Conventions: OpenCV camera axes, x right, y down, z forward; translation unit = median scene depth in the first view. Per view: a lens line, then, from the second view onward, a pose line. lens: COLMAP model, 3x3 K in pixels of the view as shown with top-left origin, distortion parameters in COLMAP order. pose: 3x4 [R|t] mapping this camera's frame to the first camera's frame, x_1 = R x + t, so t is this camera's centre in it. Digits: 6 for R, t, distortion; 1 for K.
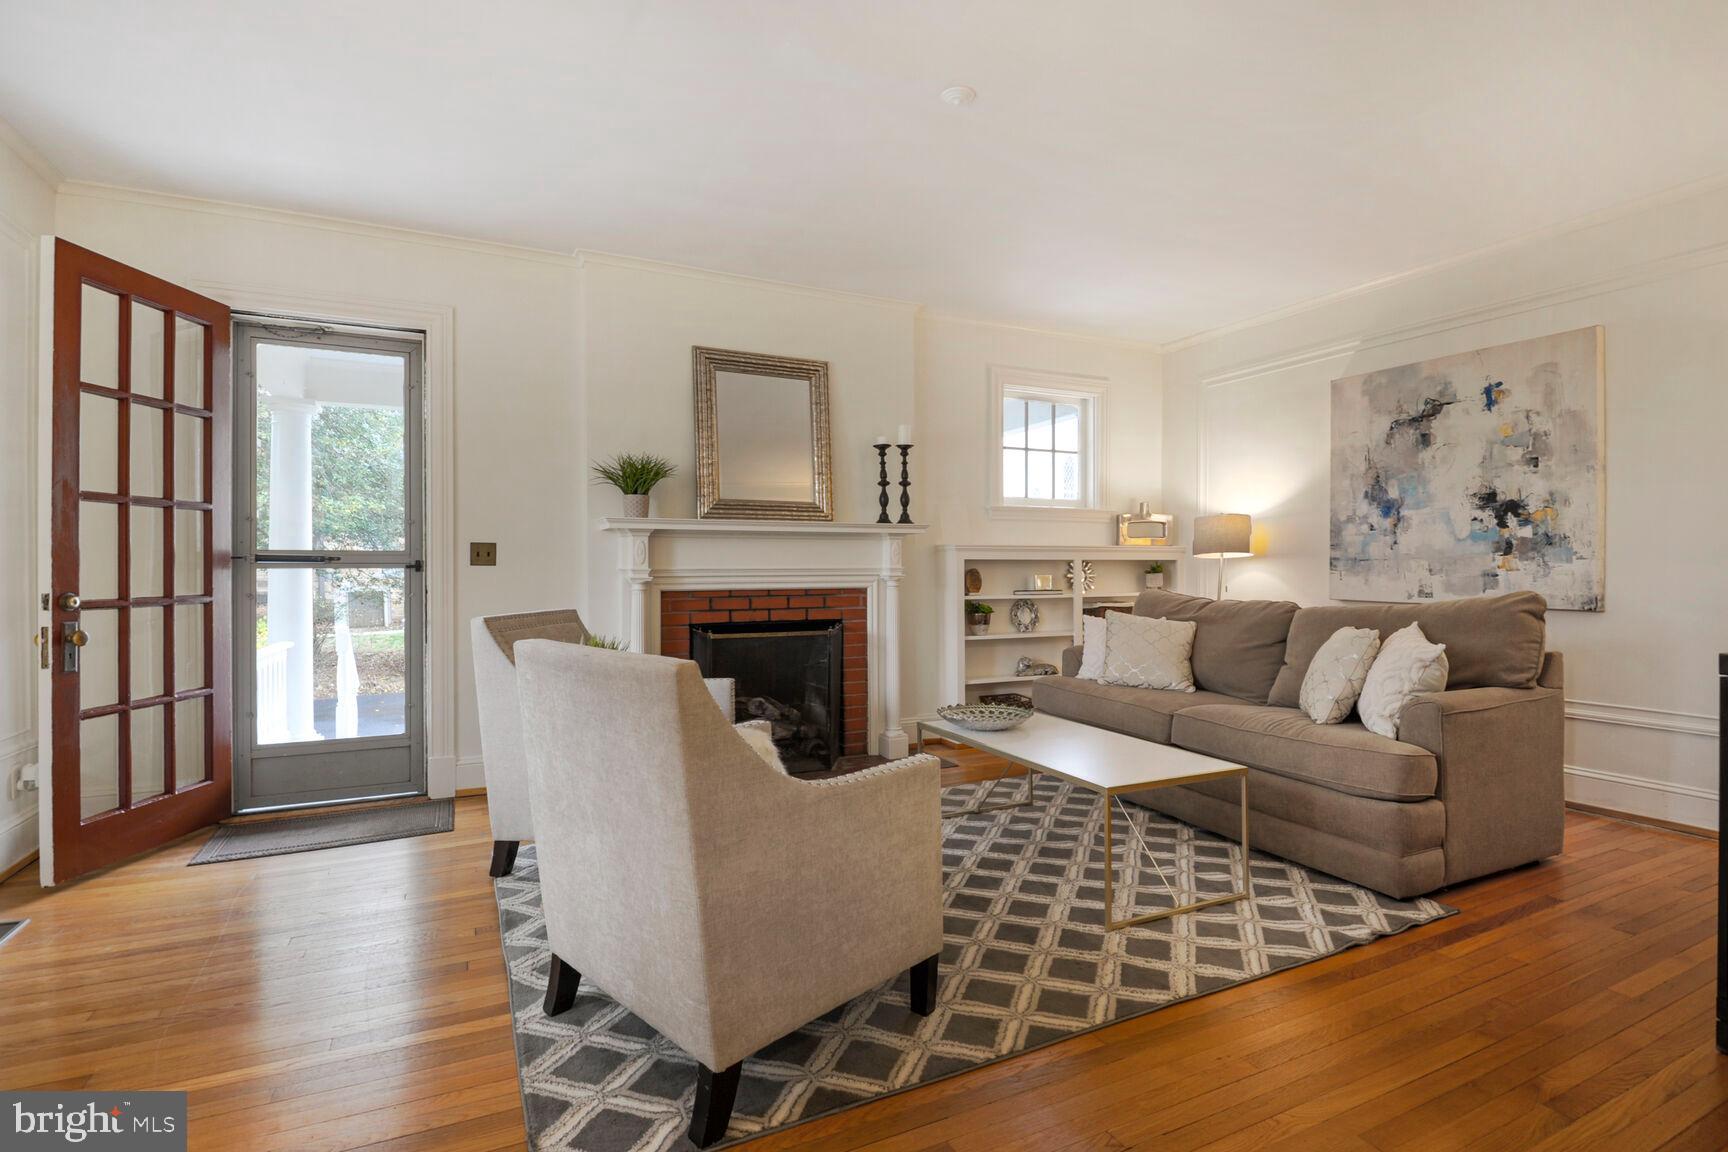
lens RADIAL K [[784.0, 0, 867.0], [0, 784.0, 571.0], [0, 0, 1]] dist [-0.000012, -0.000095]
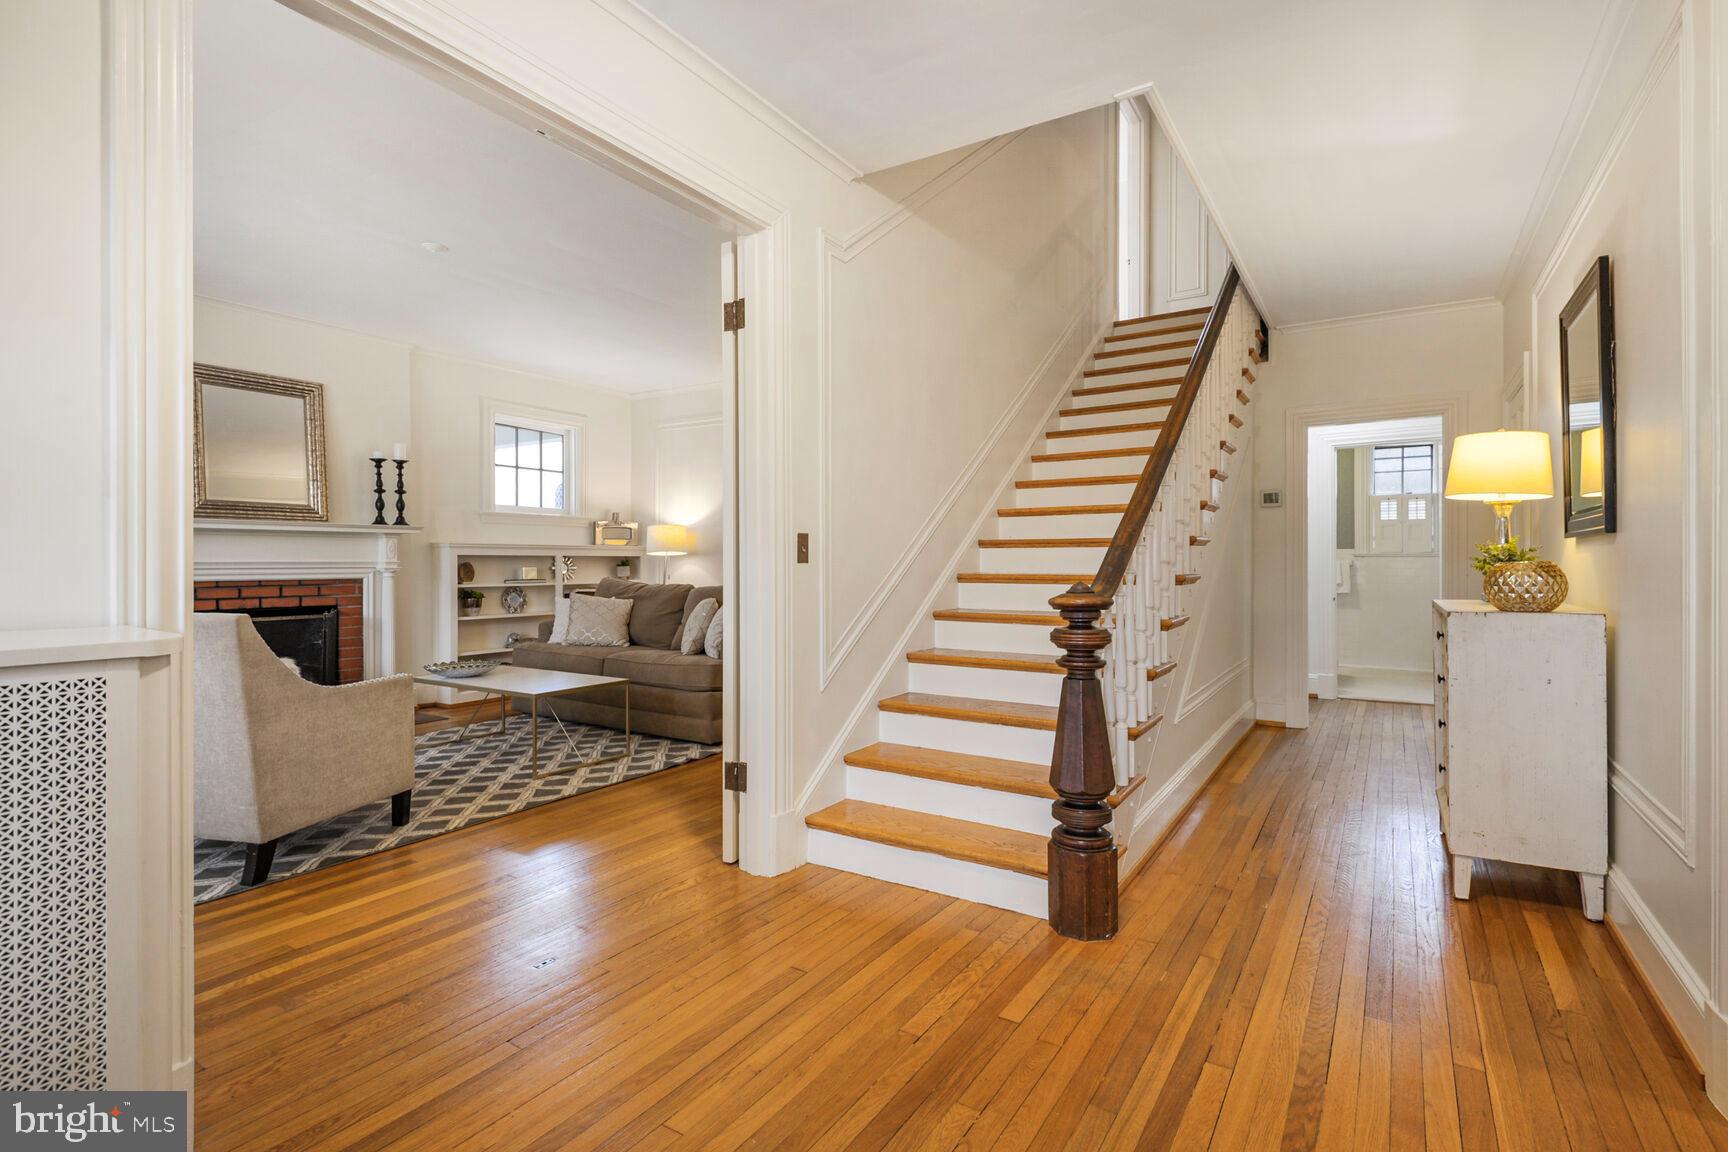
lens RADIAL K [[802.2, 0, 869.8], [0, 802.2, 563.4], [0, 0, 1]] dist [0.063420, -0.053556]
pose [[0.849845, 0.002232, 0.527028, 0.001522], [-0.001510, 0.999997, -0.001801, -0.000132], [-0.527030, 0.000735, 0.849846, -0.459412]]
